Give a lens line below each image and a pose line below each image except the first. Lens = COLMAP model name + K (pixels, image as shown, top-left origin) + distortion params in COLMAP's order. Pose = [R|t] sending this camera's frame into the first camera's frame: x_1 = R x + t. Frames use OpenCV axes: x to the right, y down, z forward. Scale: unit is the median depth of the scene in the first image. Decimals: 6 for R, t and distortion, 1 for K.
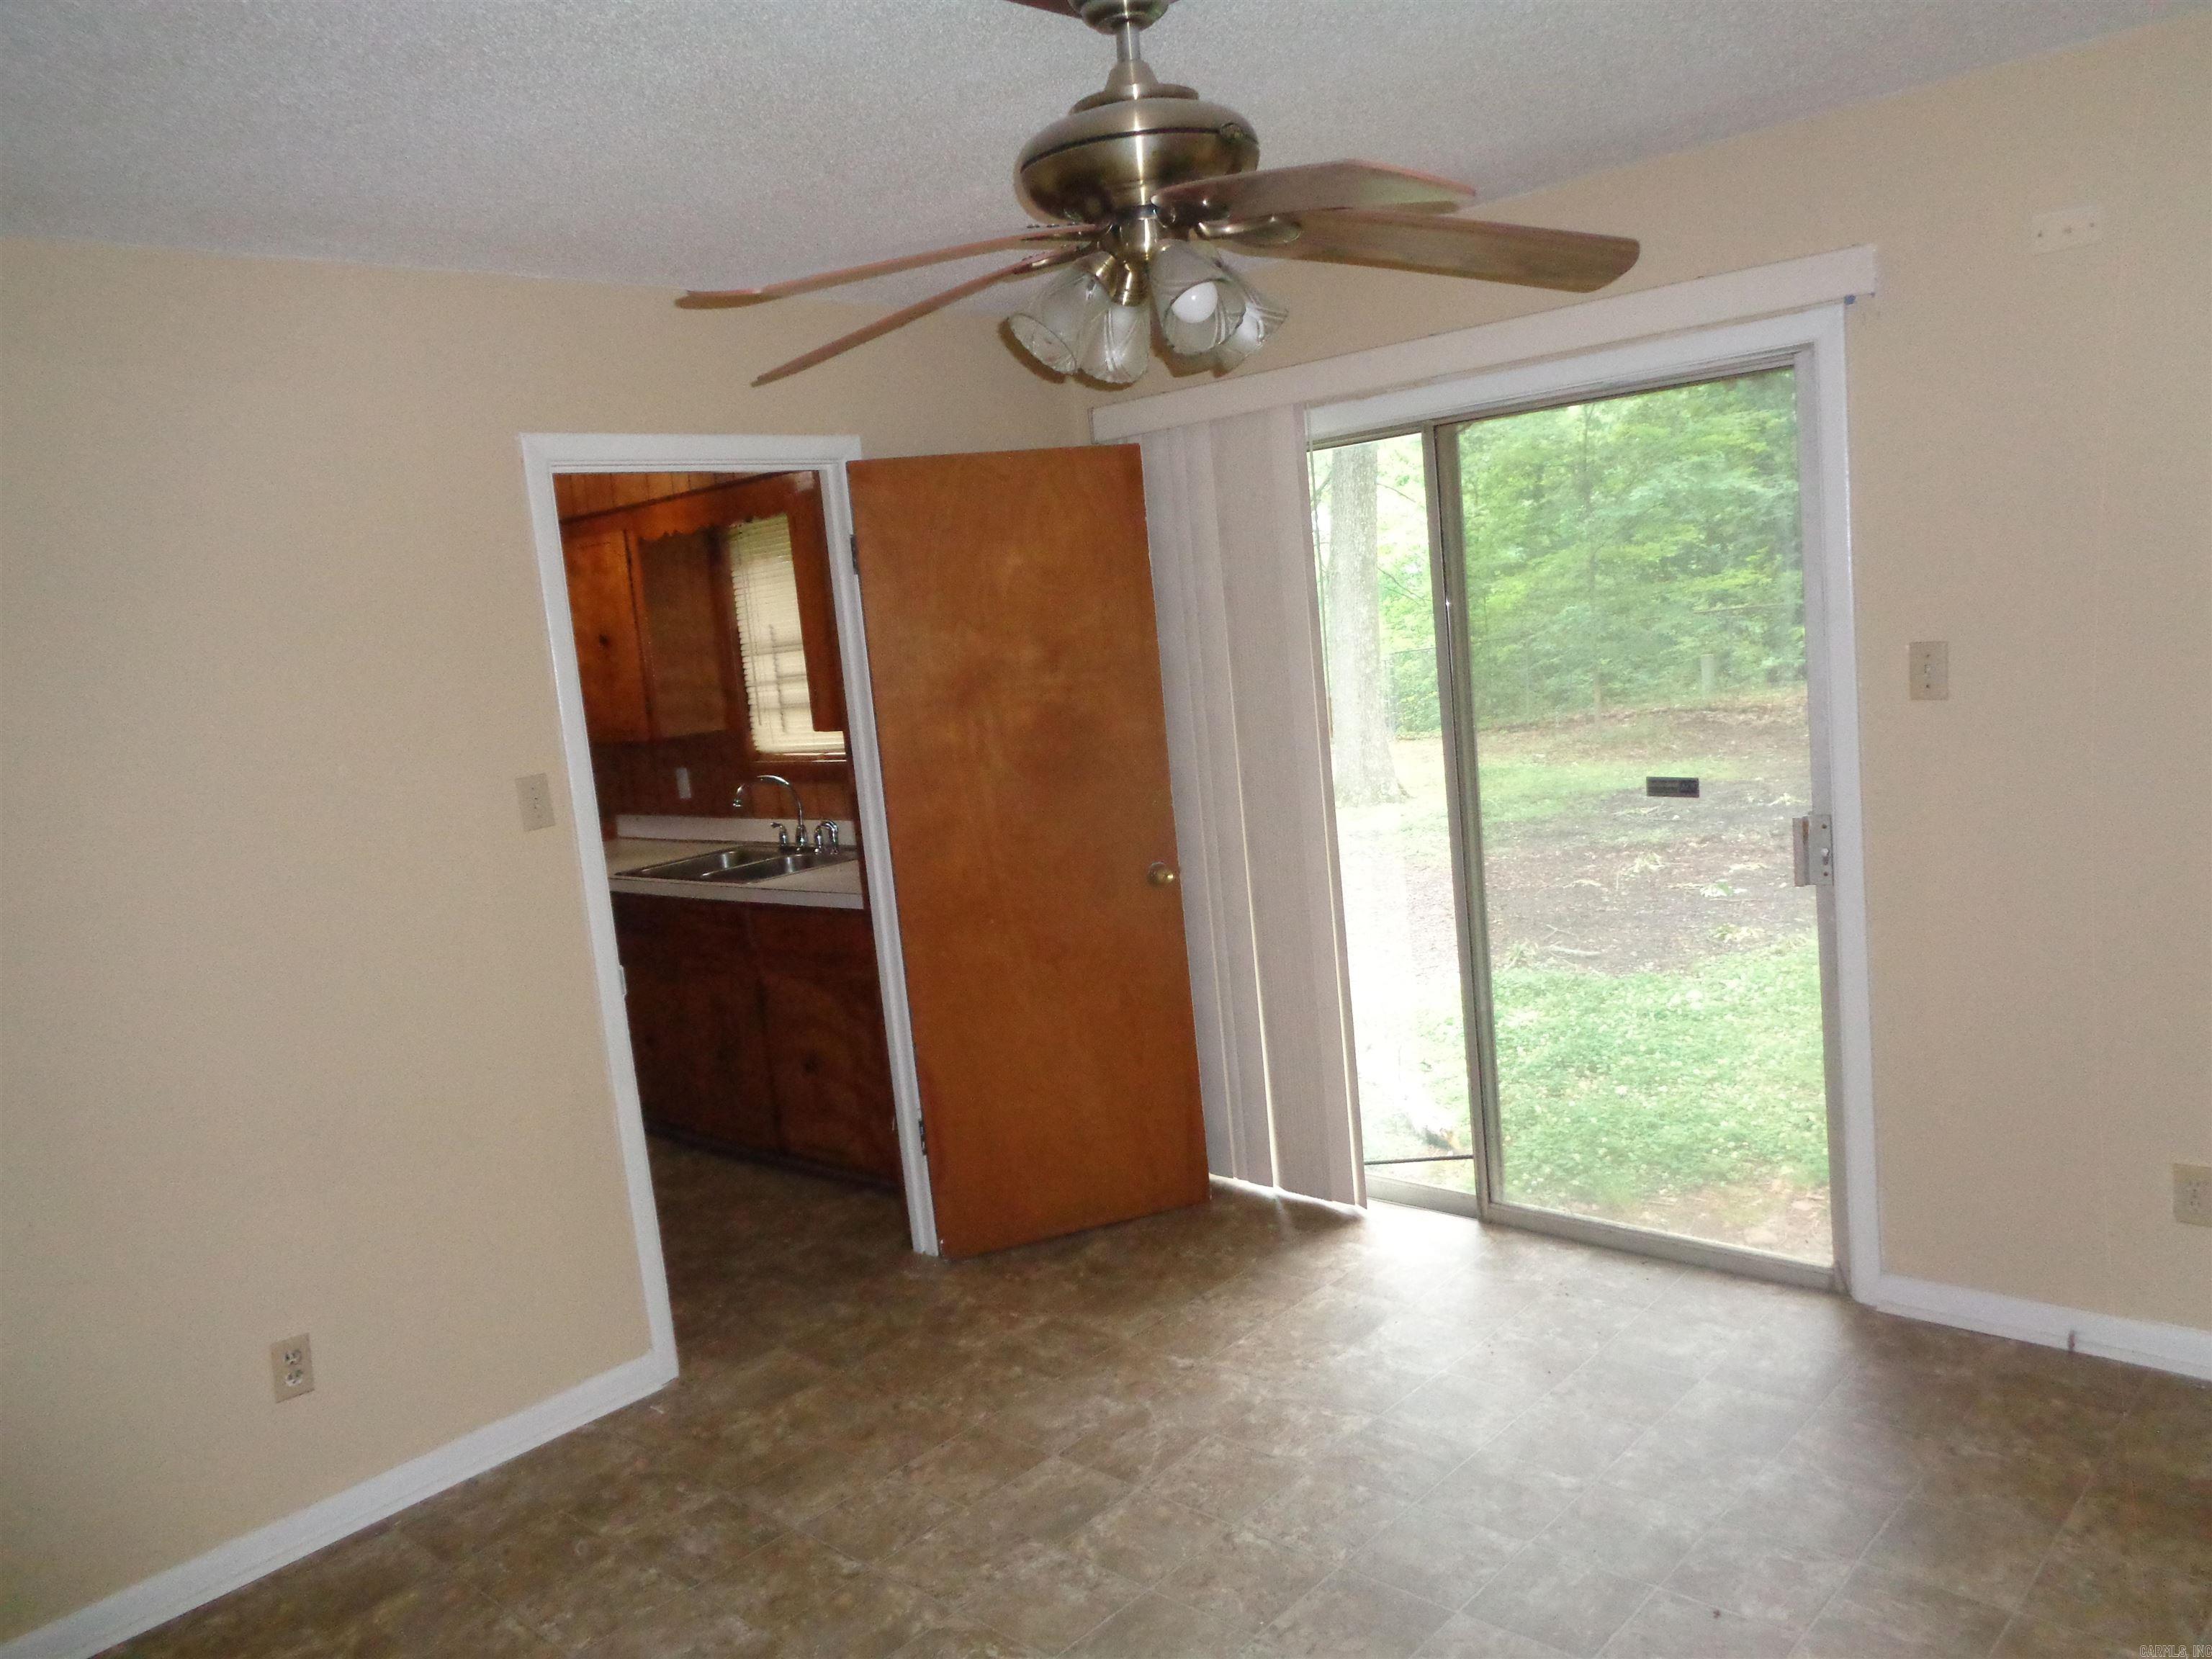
lens RADIAL K [[1664.7, 0, 1106.0], [0, 1664.7, 829.5], [0, 0, 1]] dist [0.005419, 0.000695]
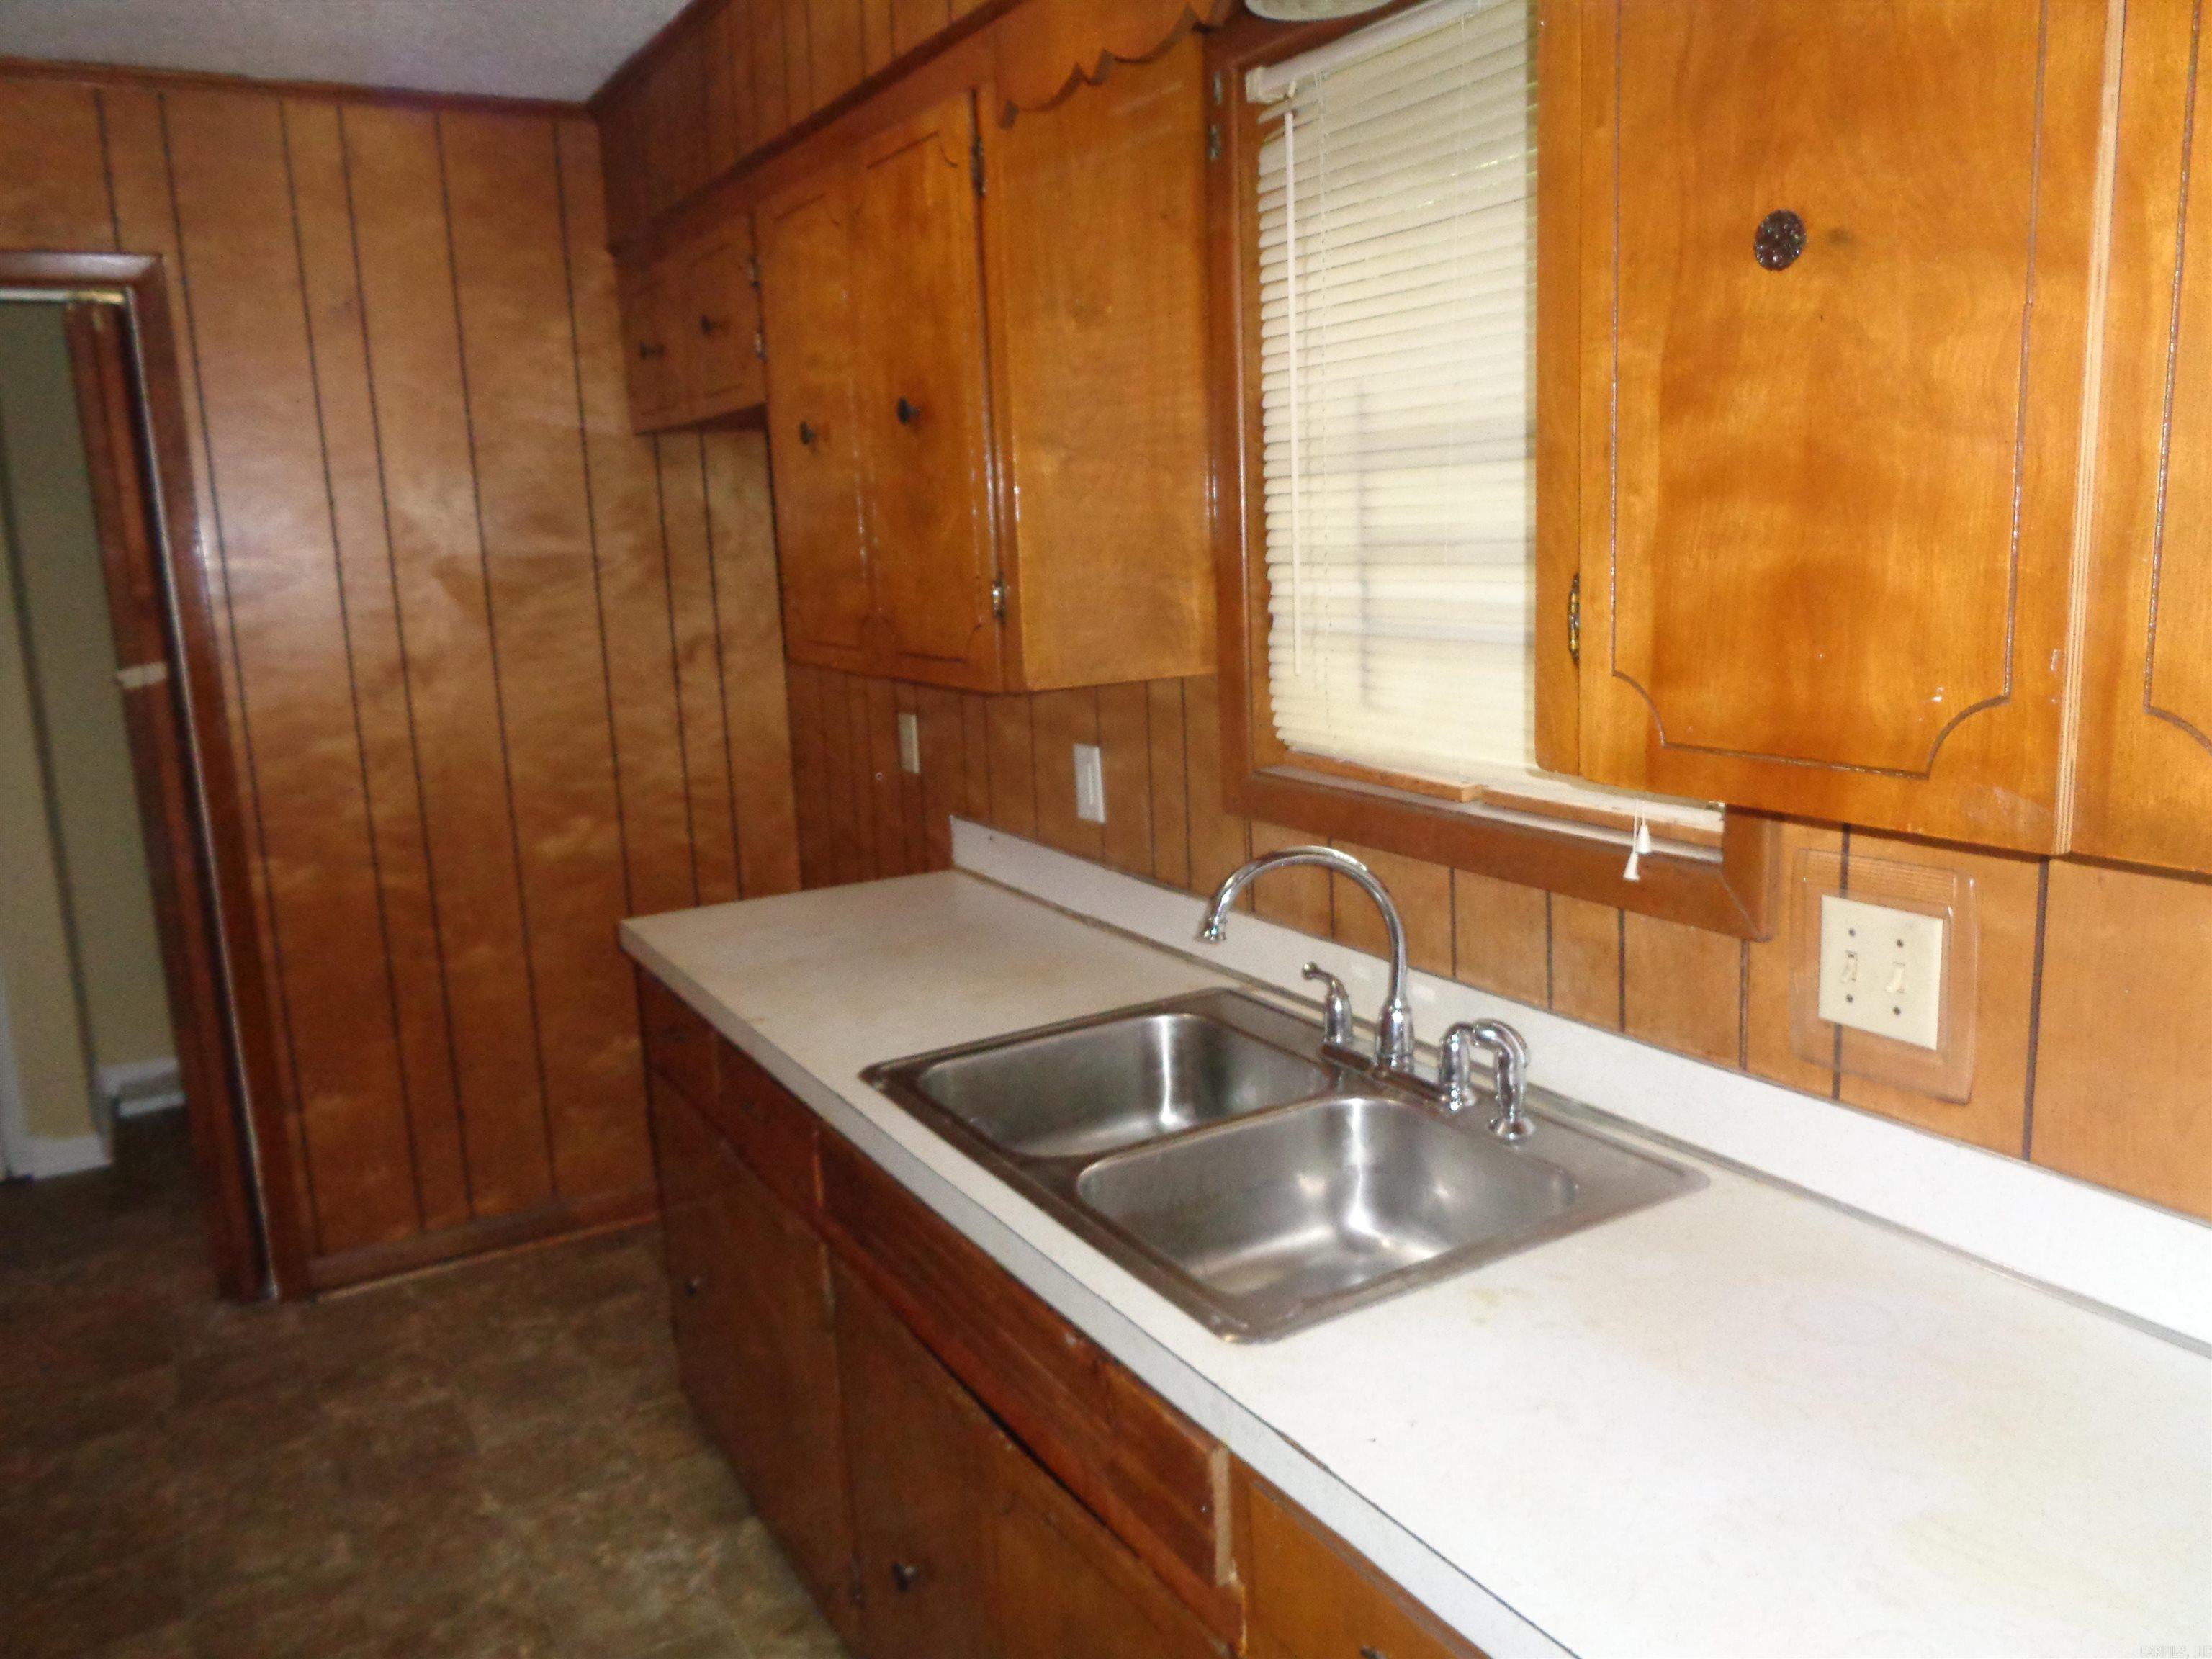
lens RADIAL K [[1664.7, 0, 1106.0], [0, 1664.7, 829.5], [0, 0, 1]] dist [0.005419, 0.000695]
pose [[0.961556, 0.104013, -0.254147, -0.152336], [-0.086575, 0.993117, 0.078894, -0.054033], [0.260603, -0.053858, 0.963943, 0.639388]]
